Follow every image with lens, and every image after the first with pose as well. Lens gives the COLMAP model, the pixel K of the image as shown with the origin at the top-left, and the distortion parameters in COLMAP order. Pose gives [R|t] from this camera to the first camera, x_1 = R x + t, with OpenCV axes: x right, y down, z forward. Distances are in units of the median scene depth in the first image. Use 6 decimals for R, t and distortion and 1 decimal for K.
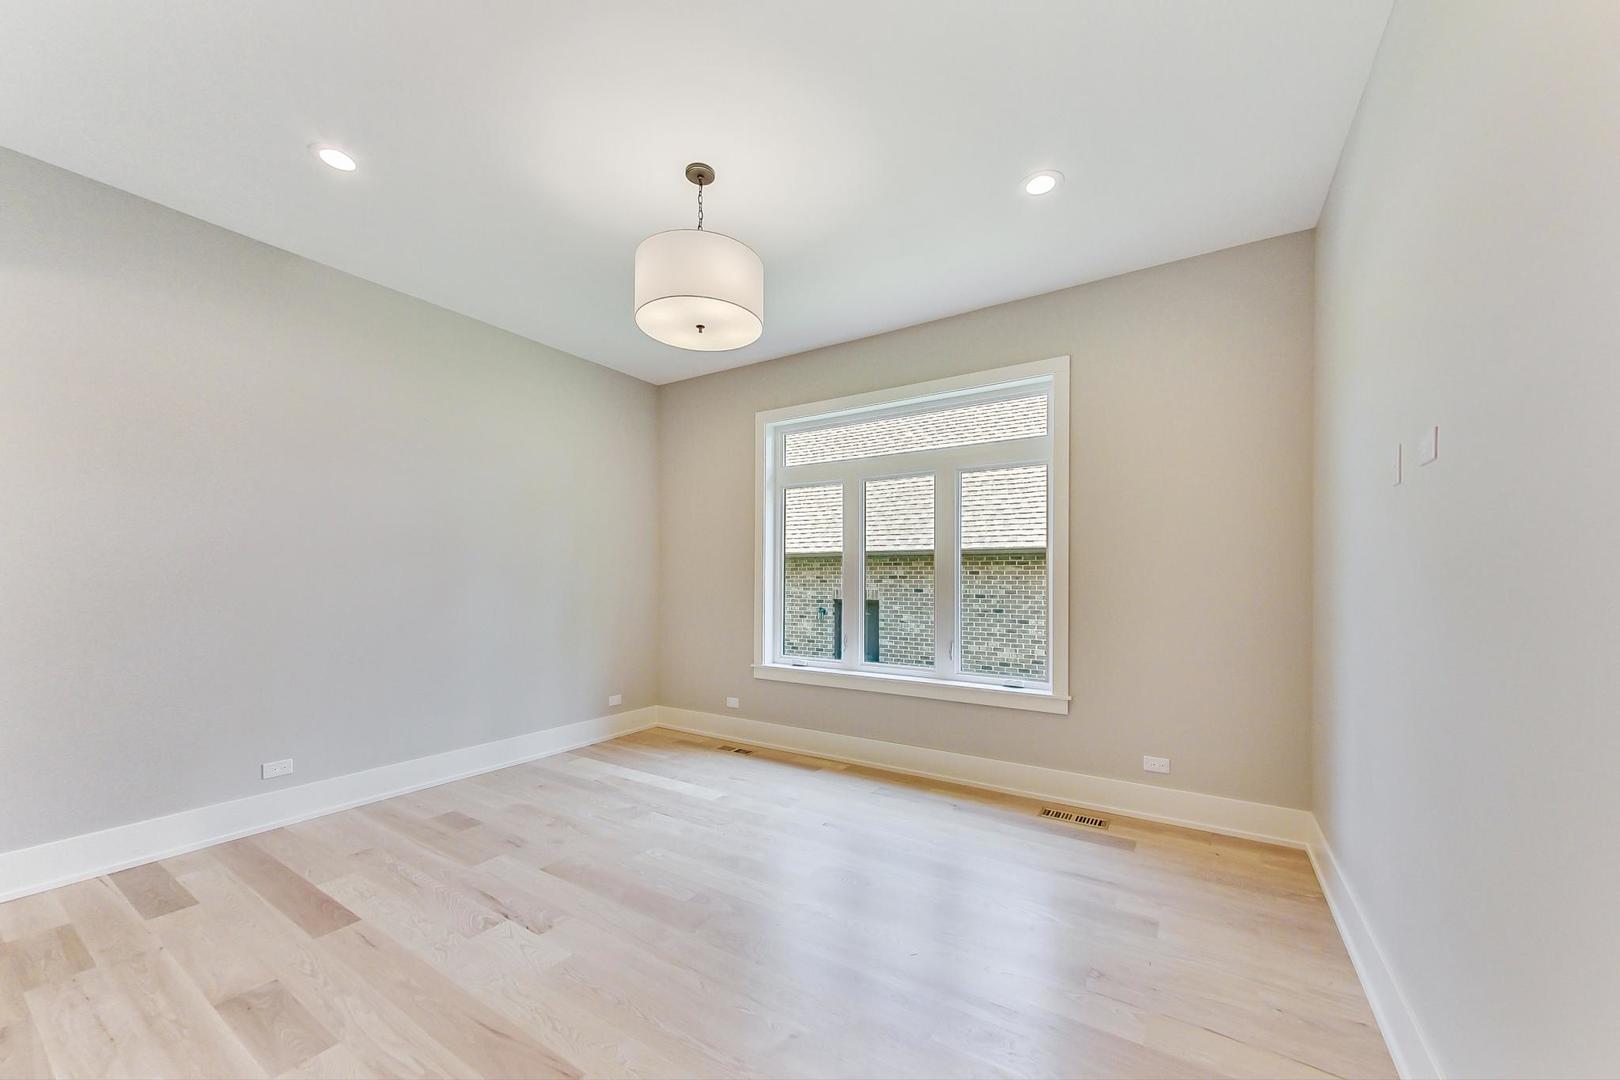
lens RADIAL K [[606.2, 0, 797.7], [0, 606.2, 585.9], [0, 0, 1]] dist [0.014476, 0.000085]
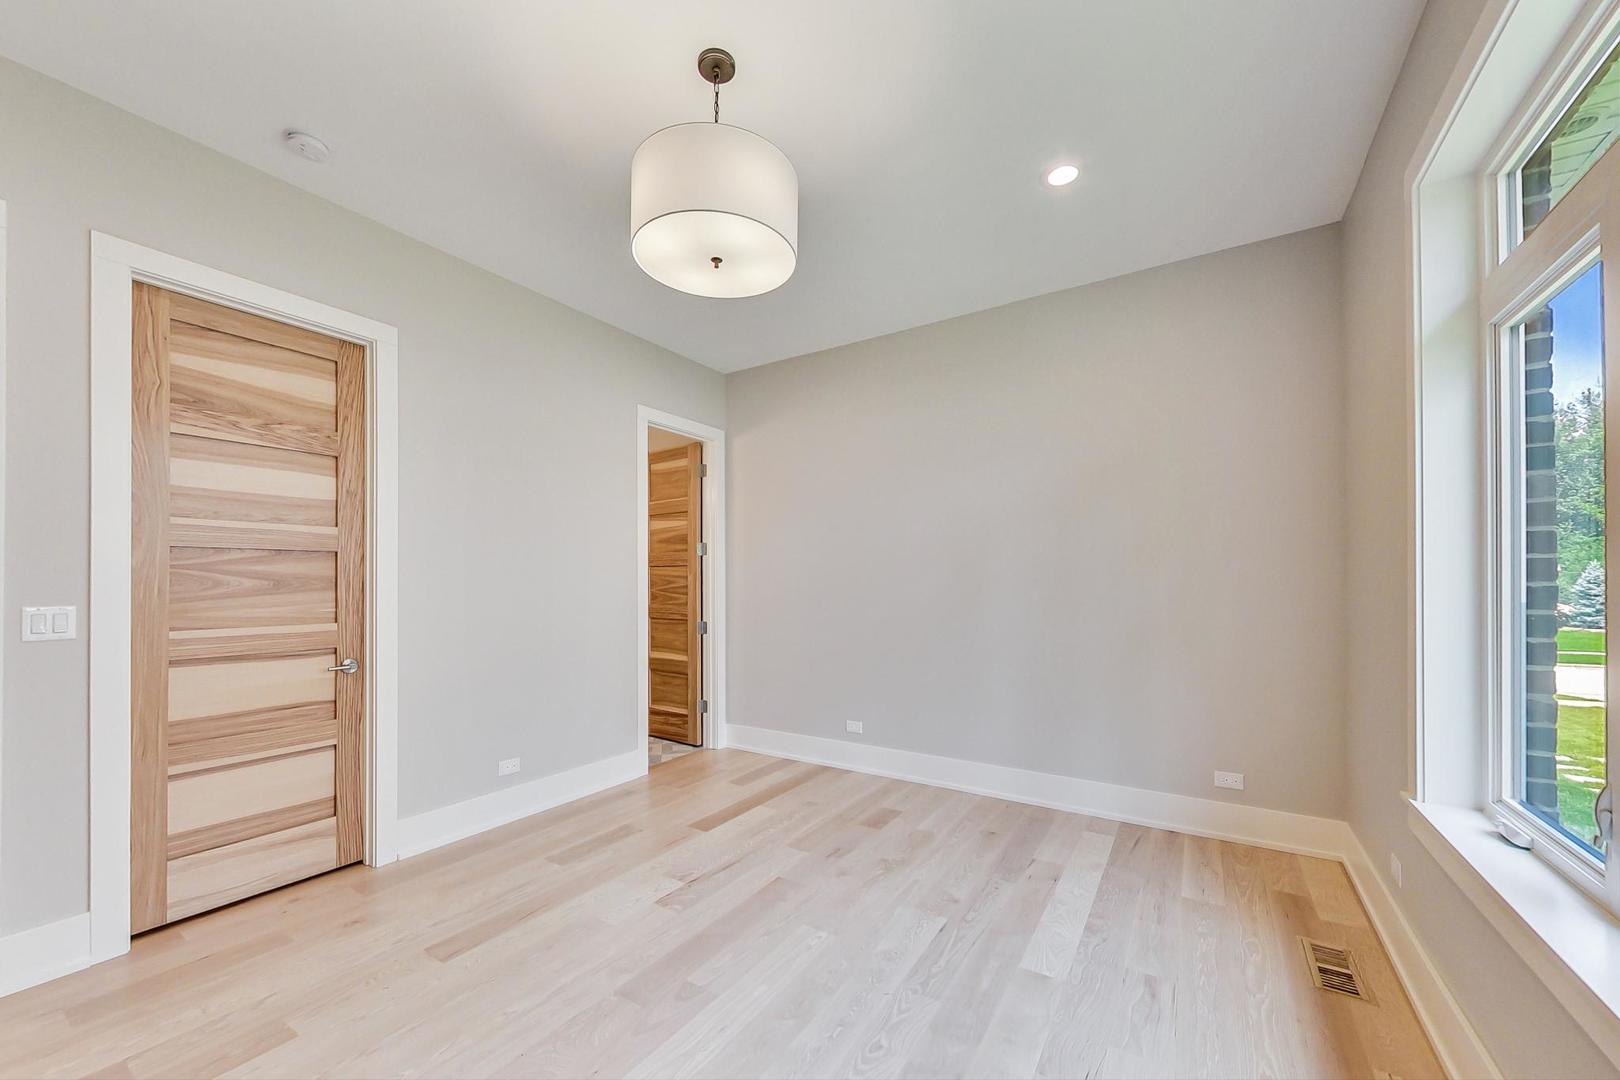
lens RADIAL K [[606.2, 0, 796.0], [0, 606.2, 588.8], [0, 0, 1]] dist [0.014476, 0.000085]
pose [[-0.008286, -0.009458, -0.999921, 0.461856], [-0.000774, 0.999955, -0.009452, 0.010197], [0.999965, 0.000696, -0.008293, 0.859769]]
